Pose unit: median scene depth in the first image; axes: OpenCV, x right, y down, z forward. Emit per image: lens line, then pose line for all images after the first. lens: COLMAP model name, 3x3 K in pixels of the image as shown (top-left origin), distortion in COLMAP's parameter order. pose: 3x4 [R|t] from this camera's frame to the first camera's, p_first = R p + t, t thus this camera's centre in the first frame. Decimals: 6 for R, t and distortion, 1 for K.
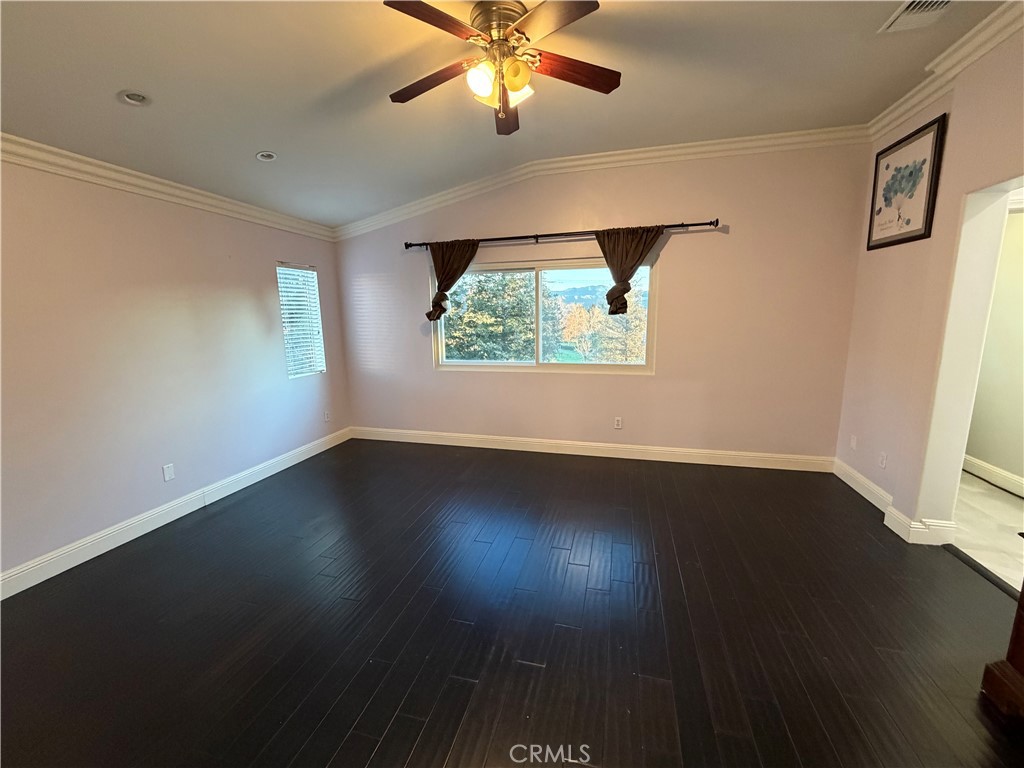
lens RADIAL K [[406.7, 0, 511.3], [0, 406.7, 383.9], [0, 0, 1]] dist [0.000865, 0.000127]
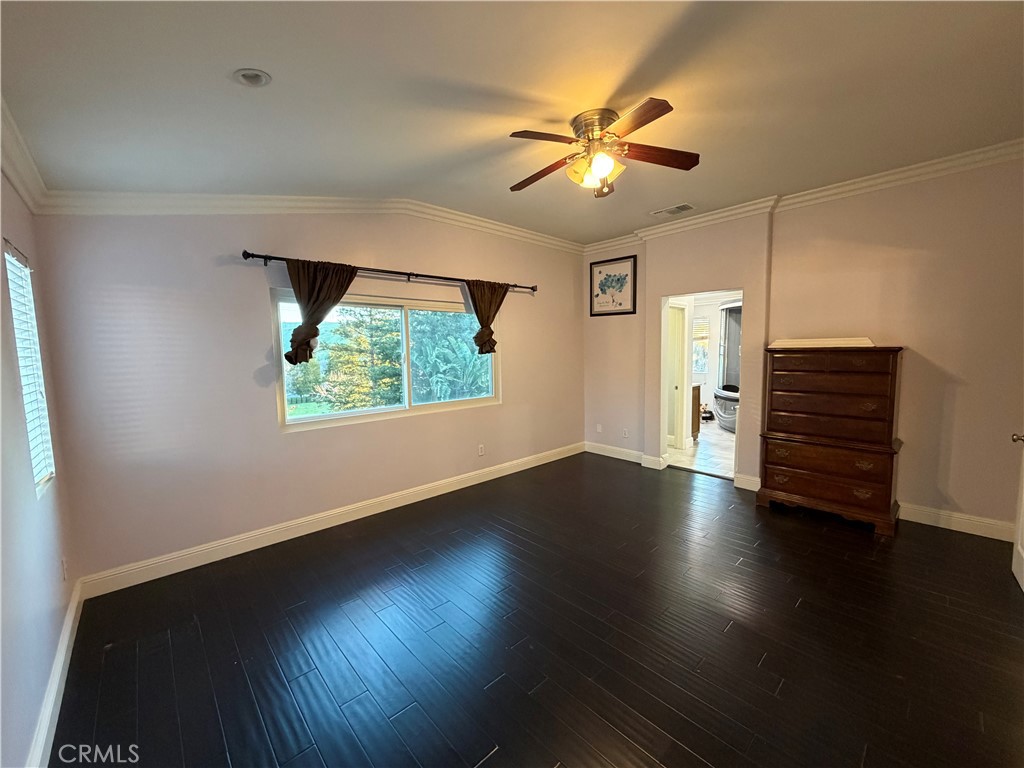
lens RADIAL K [[406.7, 0, 505.3], [0, 406.7, 383.3], [0, 0, 1]] dist [0.000865, 0.000127]
pose [[0.542025, -0.065877, 0.837777, -0.691688], [0.148638, 0.988720, -0.018419, -0.061130], [-0.827113, 0.134509, 0.545702, 0.349182]]
